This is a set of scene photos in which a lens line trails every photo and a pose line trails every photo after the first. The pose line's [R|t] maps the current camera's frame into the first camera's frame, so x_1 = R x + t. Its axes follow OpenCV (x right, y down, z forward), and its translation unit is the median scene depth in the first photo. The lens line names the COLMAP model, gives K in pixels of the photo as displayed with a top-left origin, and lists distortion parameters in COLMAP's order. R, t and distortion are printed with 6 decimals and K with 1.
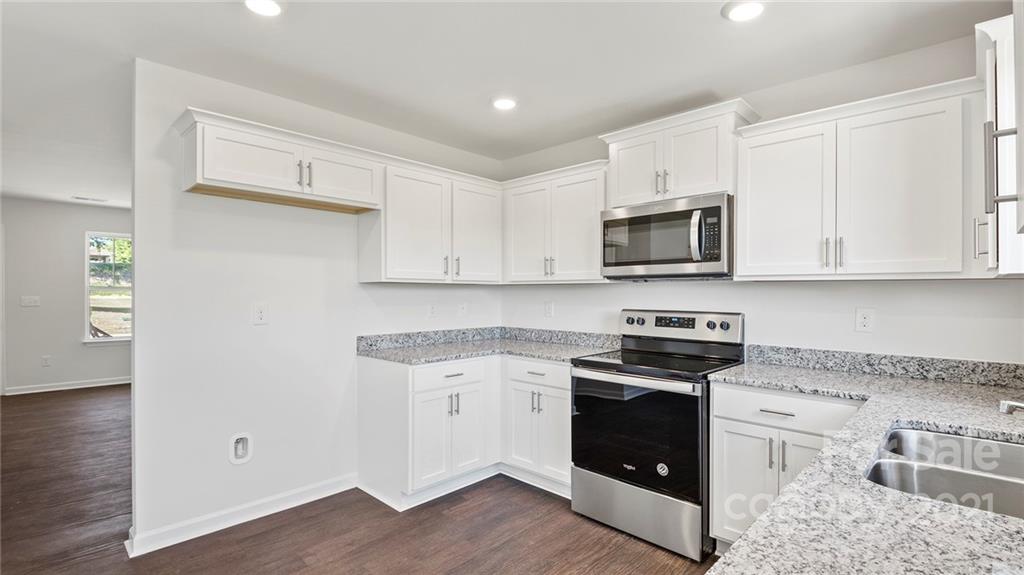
lens RADIAL K [[469.8, 0, 507.8], [0, 469.8, 290.8], [0, 0, 1]] dist [0.035195, -0.033207]
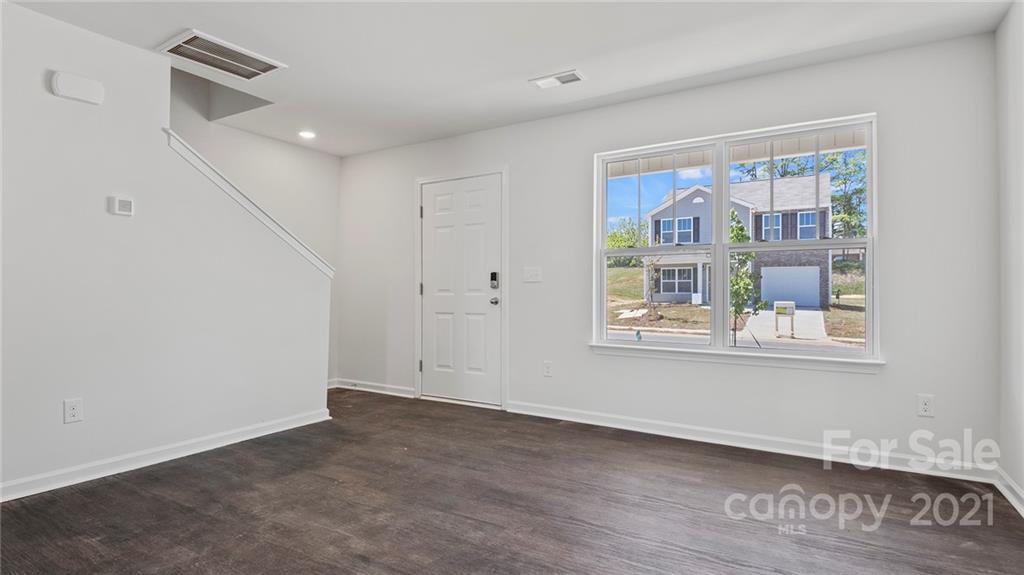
lens RADIAL K [[505.6, 0, 512.0], [0, 505.6, 287.5], [0, 0, 1]] dist [0.002224, -0.000237]
pose [[0.203961, -0.011393, -0.978913, -0.694966], [0.003220, 0.999935, -0.010967, 0.102418], [0.978974, -0.000915, 0.203984, 1.734651]]
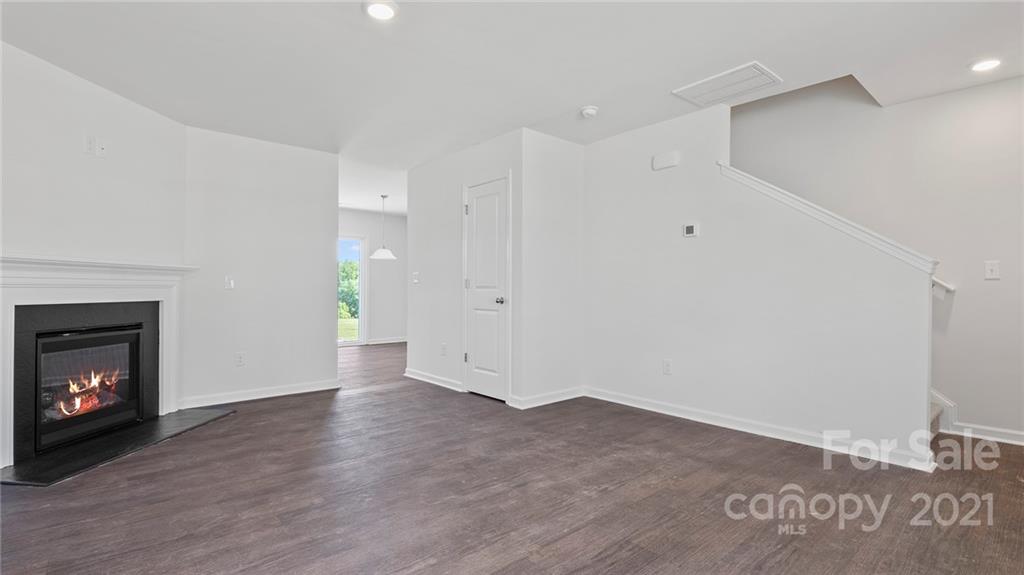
lens RADIAL K [[469.8, 0, 507.8], [0, 469.8, 290.8], [0, 0, 1]] dist [0.035195, -0.033207]
pose [[-0.994919, -0.001864, 0.100657, -1.468264], [-0.002315, 0.999988, -0.004357, 0.103578], [-0.100648, -0.004568, -0.994912, 2.545245]]
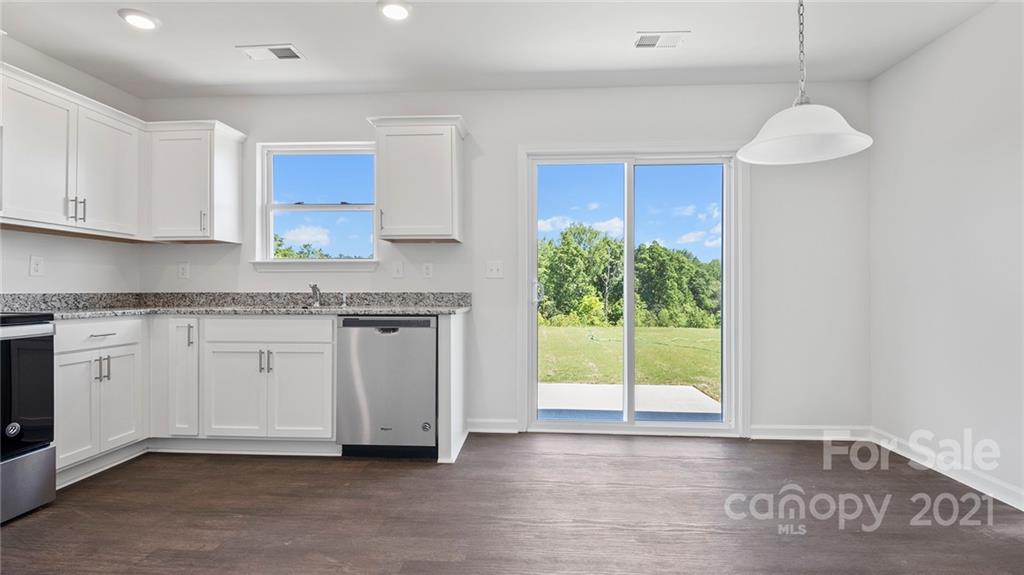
lens RADIAL K [[469.8, 0, 507.8], [0, 469.8, 290.8], [0, 0, 1]] dist [0.035195, -0.033207]
pose [[-0.646420, -0.006487, 0.762954, -0.759181], [-0.005233, 0.999978, 0.004068, 0.093344], [-0.762964, -0.001363, -0.646440, 0.712045]]
